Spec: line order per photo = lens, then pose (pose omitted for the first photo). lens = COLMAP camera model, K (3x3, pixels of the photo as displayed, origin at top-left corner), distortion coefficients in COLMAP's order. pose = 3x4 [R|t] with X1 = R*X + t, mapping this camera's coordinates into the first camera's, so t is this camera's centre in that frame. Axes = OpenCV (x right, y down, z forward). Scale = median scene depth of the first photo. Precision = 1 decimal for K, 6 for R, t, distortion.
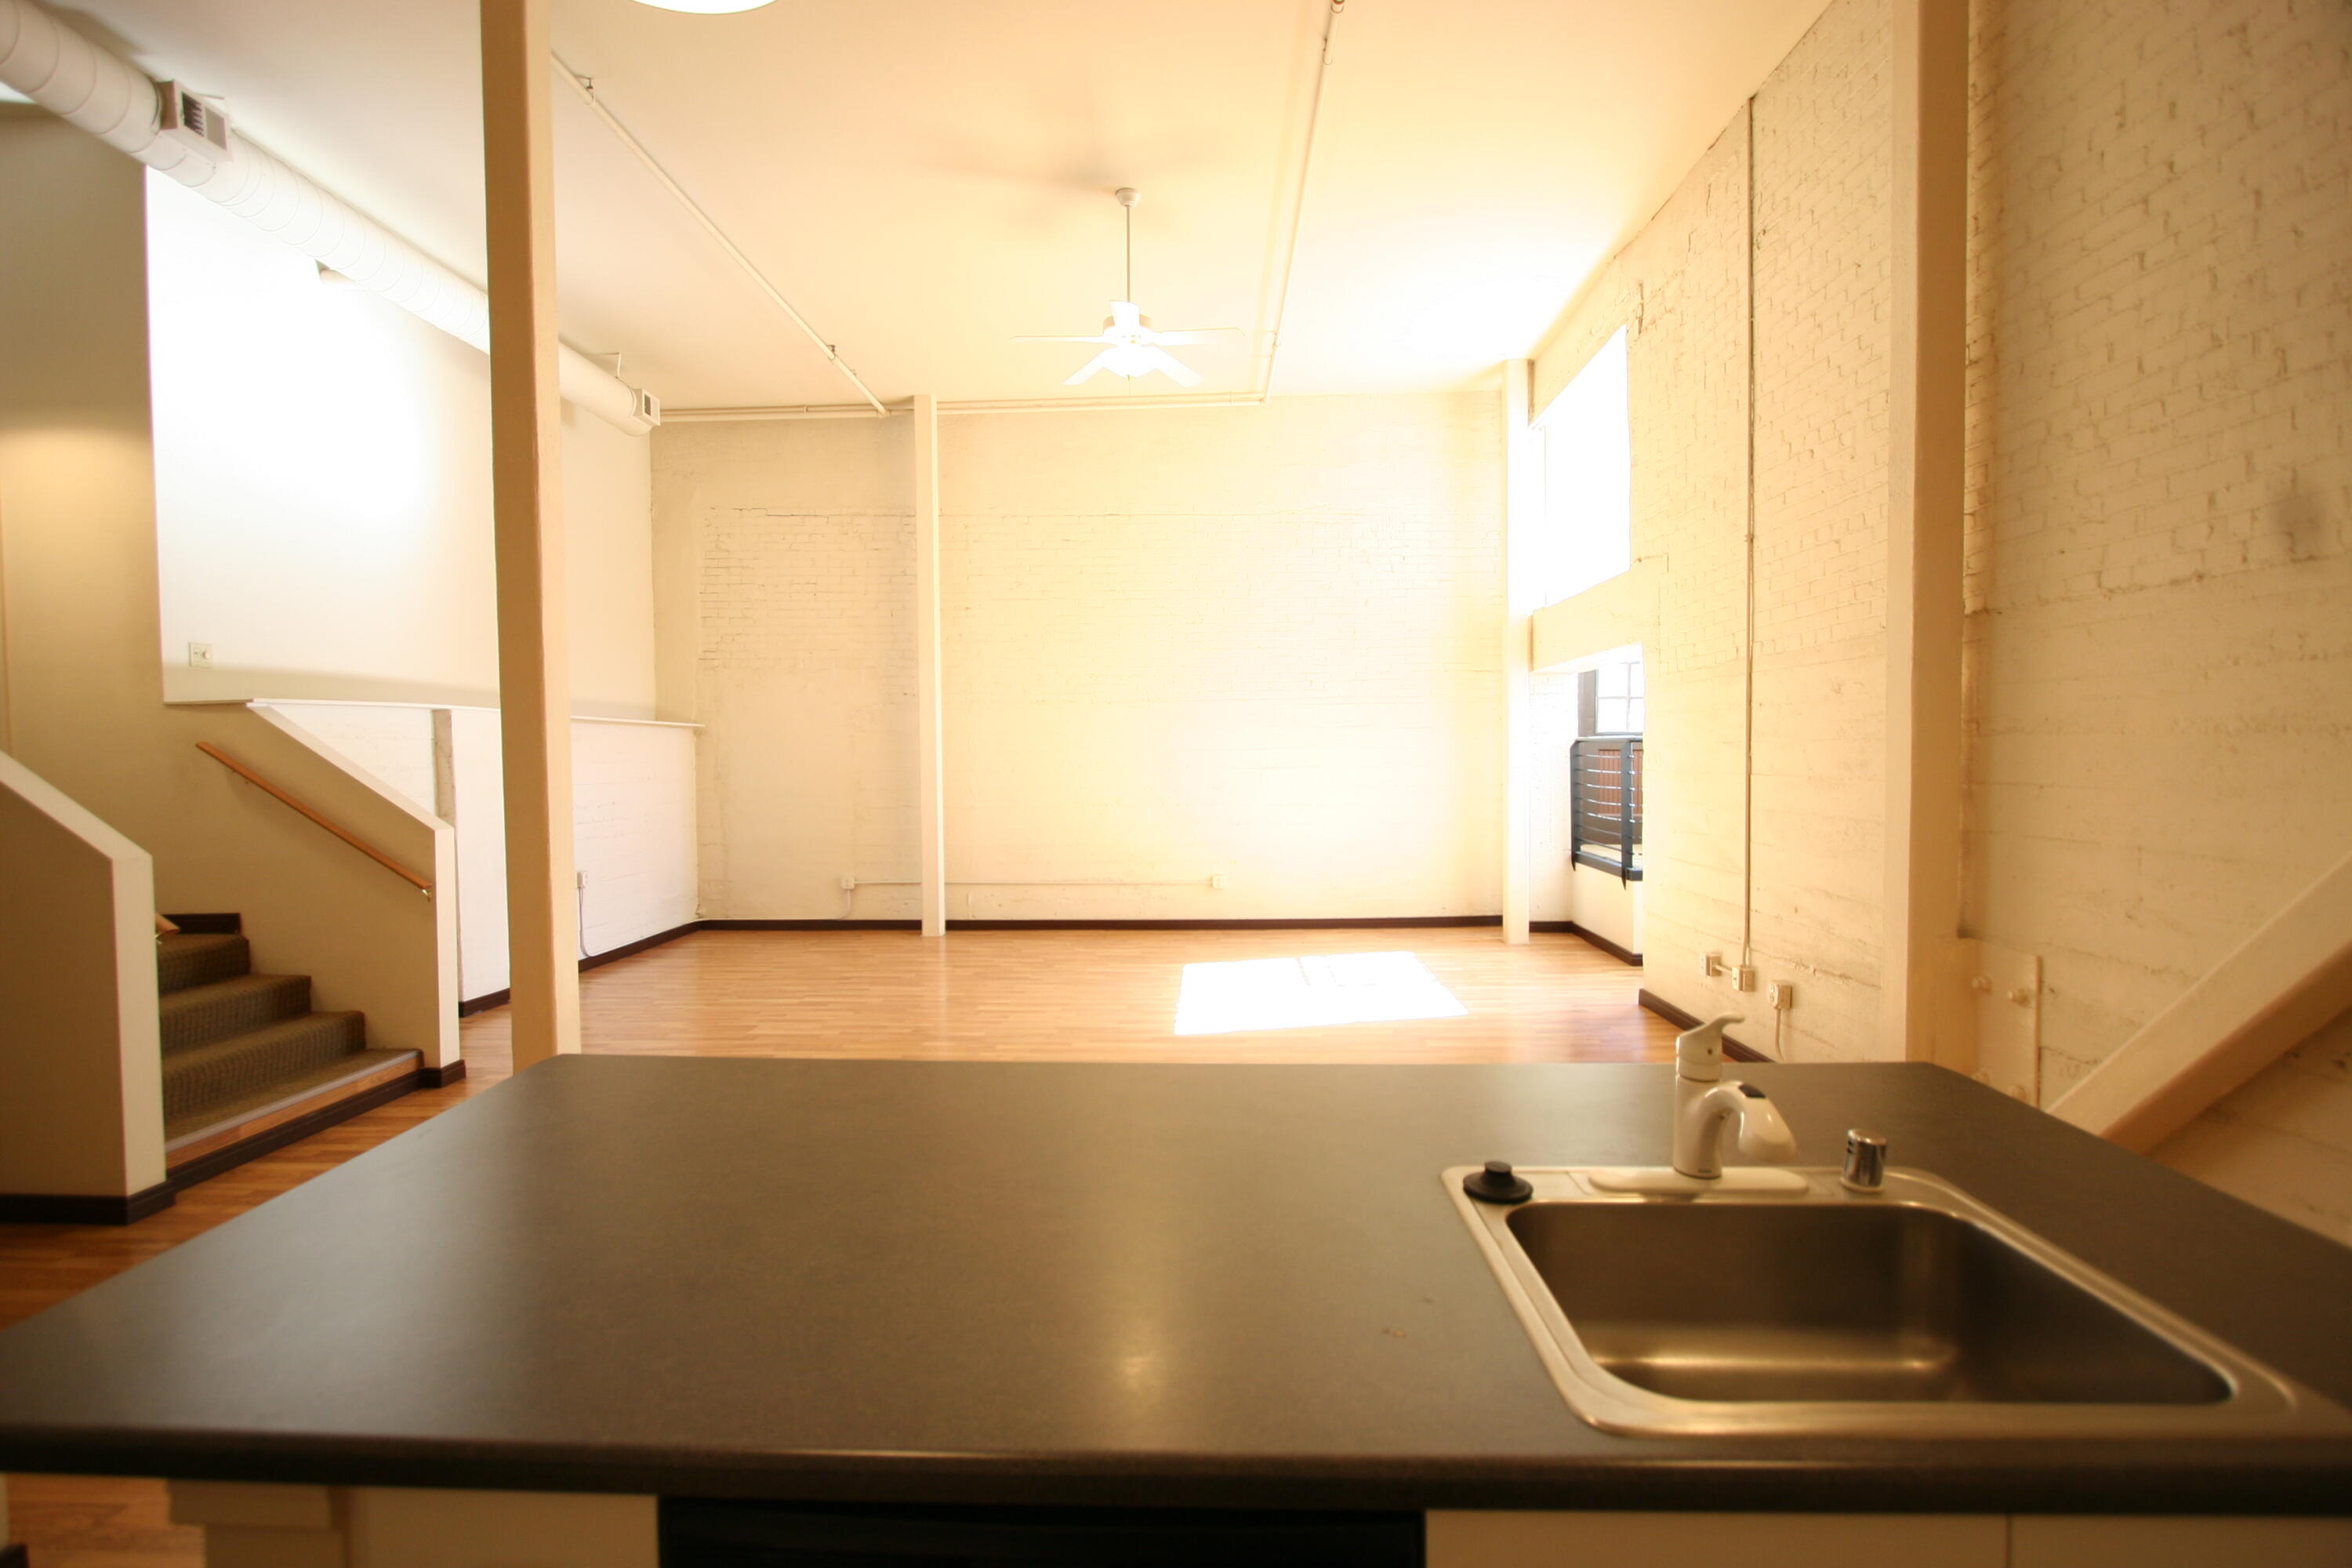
lens RADIAL K [[1074.0, 0, 1157.6], [0, 1074.0, 791.7], [0, 0, 1]] dist [-0.012707, 0.001885]
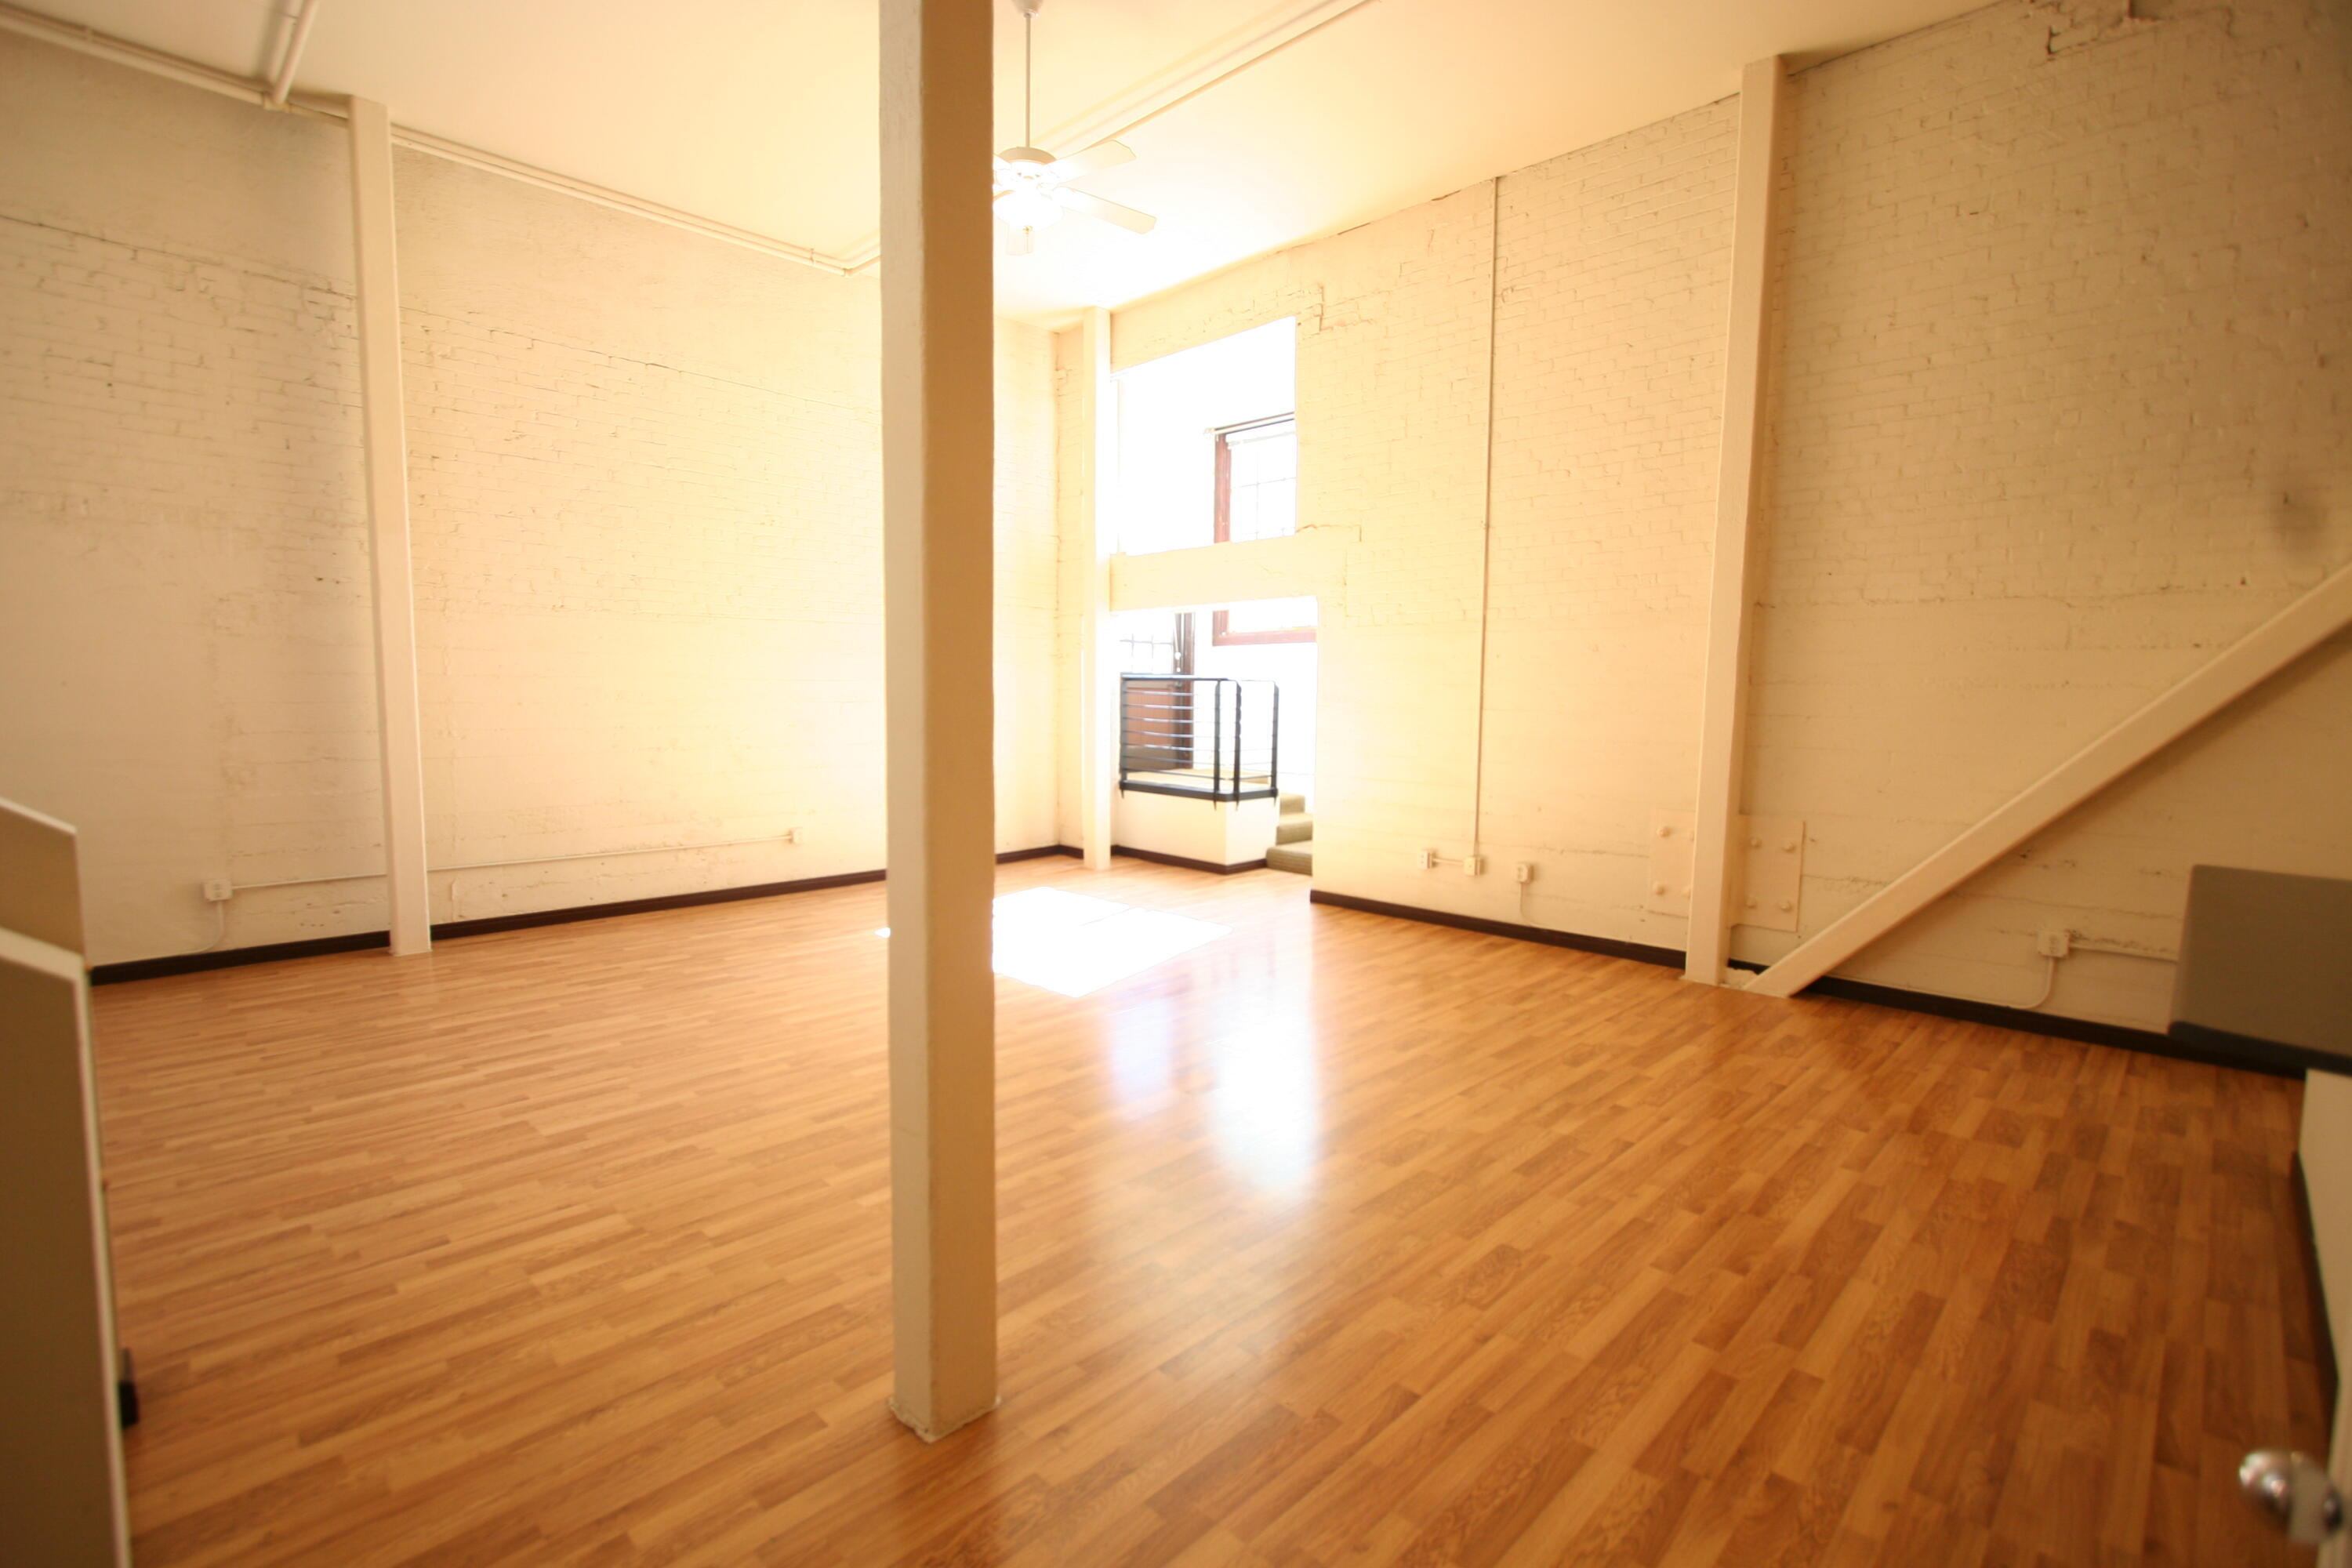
lens RADIAL K [[1074.0, 0, 1155.8], [0, 1074.0, 790.7], [0, 0, 1]] dist [-0.012707, 0.001885]
pose [[0.676593, -0.052828, 0.734459, -0.599832], [0.010220, 0.998001, 0.062370, -0.002583], [-0.736286, -0.034693, 0.675781, 0.354751]]
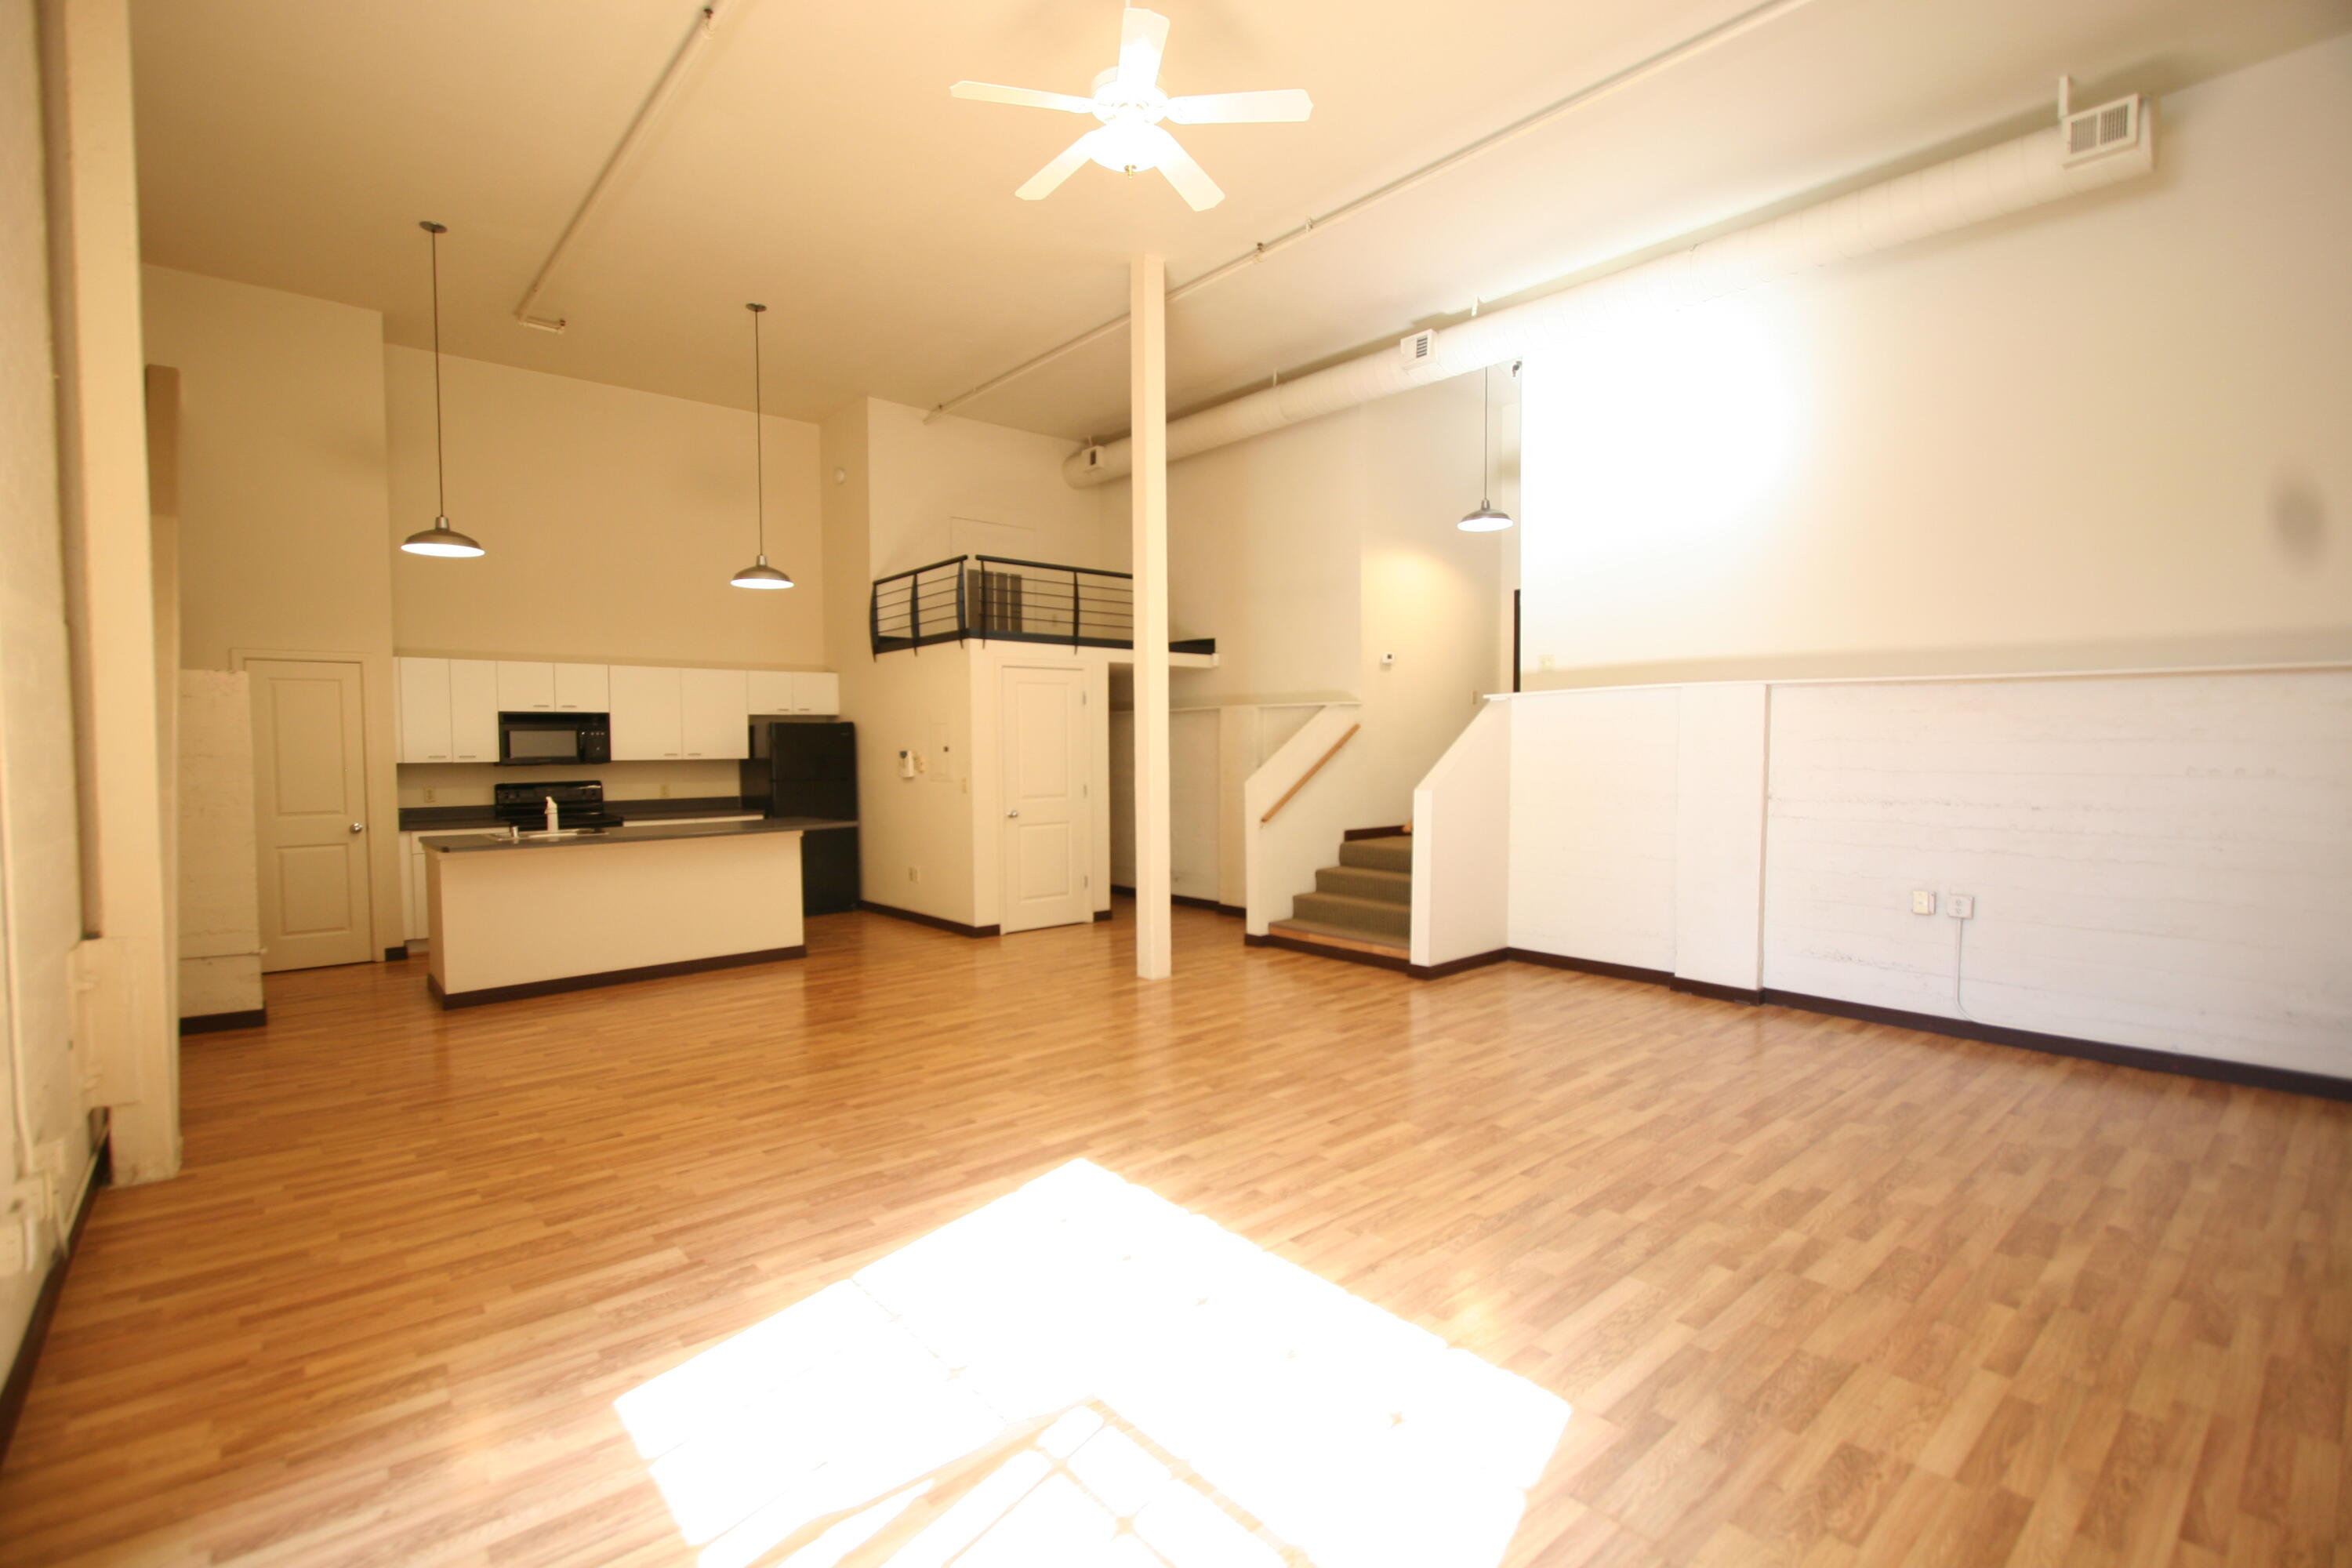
lens RADIAL K [[1074.0, 0, 1165.1], [0, 1074.0, 786.9], [0, 0, 1]] dist [-0.012707, 0.001885]
pose [[-0.727991, 0.043905, -0.684179, 0.431582], [-0.010437, 0.997122, 0.075092, -0.058523], [0.685507, 0.061807, -0.725438, 1.535652]]
